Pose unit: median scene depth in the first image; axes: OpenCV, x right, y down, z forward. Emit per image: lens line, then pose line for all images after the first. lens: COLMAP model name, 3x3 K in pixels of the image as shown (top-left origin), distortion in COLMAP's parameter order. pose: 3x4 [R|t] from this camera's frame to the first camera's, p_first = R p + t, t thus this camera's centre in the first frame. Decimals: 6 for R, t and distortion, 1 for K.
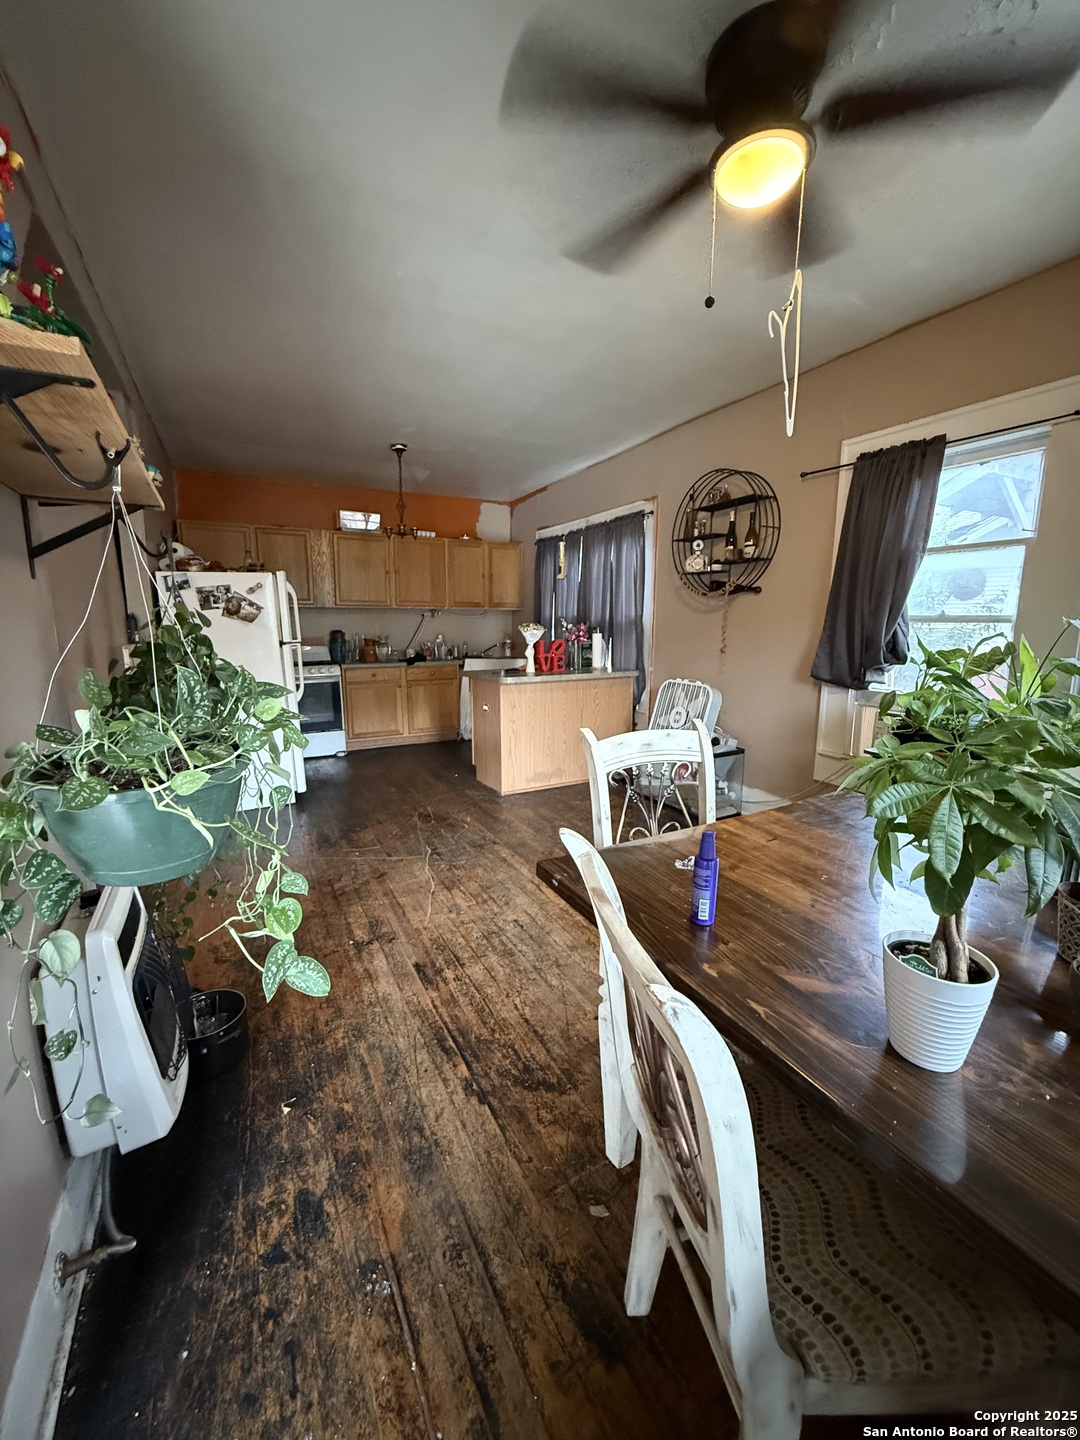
lens RADIAL K [[569.0, 0, 536.6], [0, 569.0, 721.1], [0, 0, 1]] dist [0.000037, 0.000129]
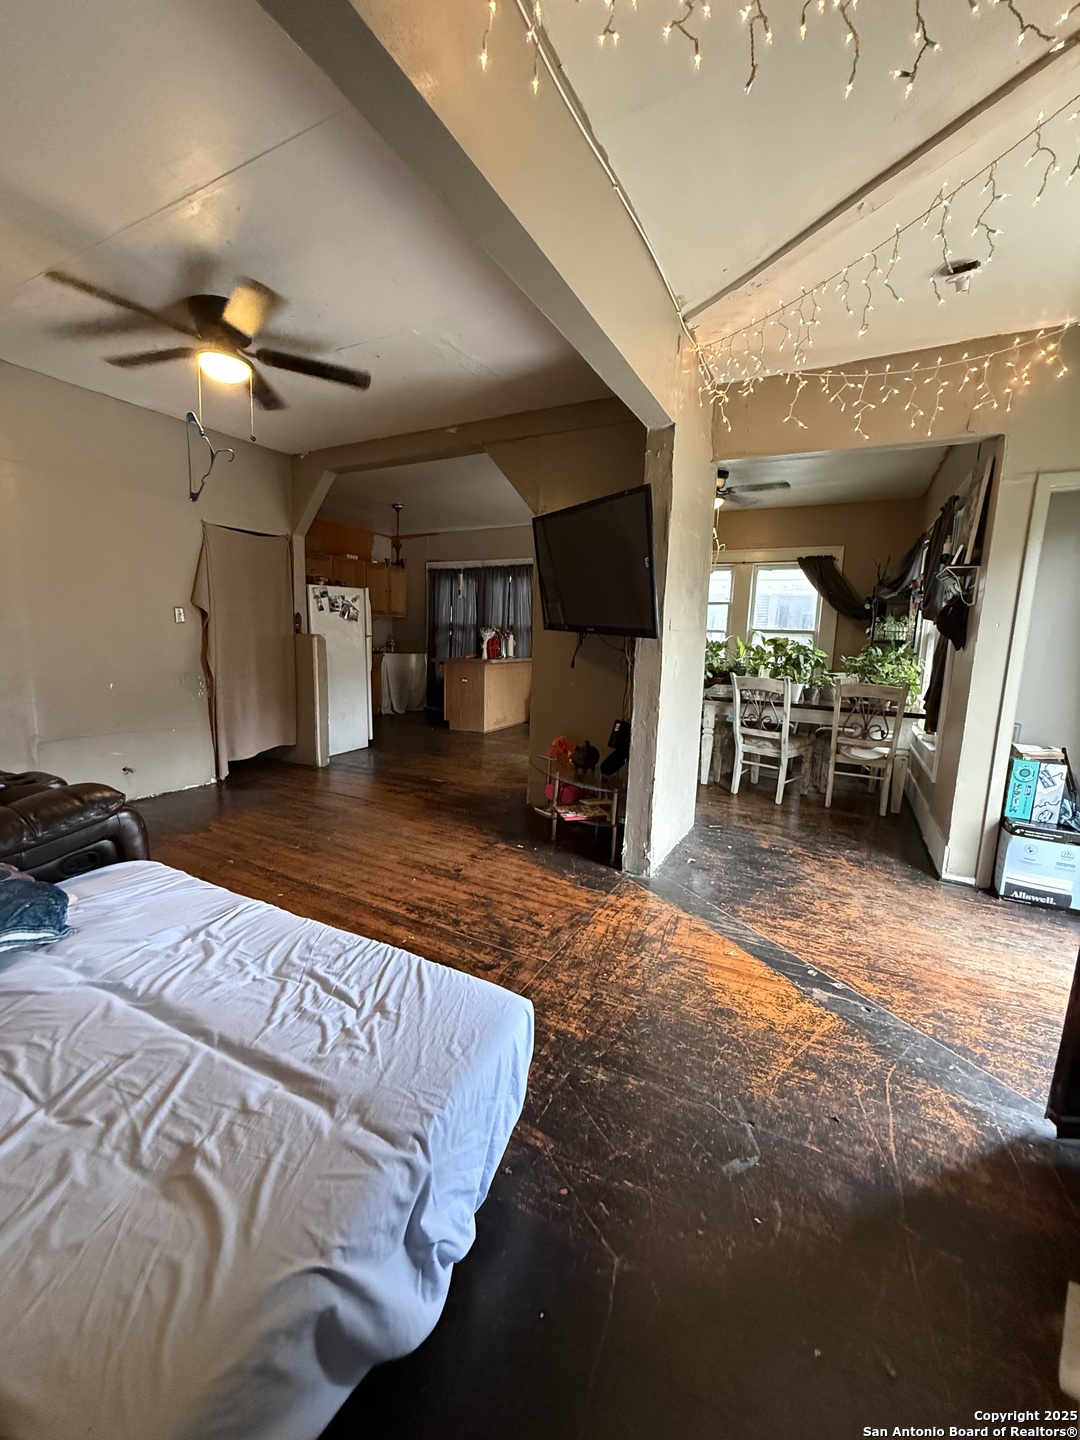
lens RADIAL K [[569.0, 0, 537.7], [0, 569.0, 719.2], [0, 0, 1]] dist [0.000037, 0.000129]
pose [[0.822717, -0.059161, 0.565364, -0.812885], [0.070773, 0.997491, 0.001392, 0.094047], [-0.564028, 0.038868, 0.824840, -0.402033]]
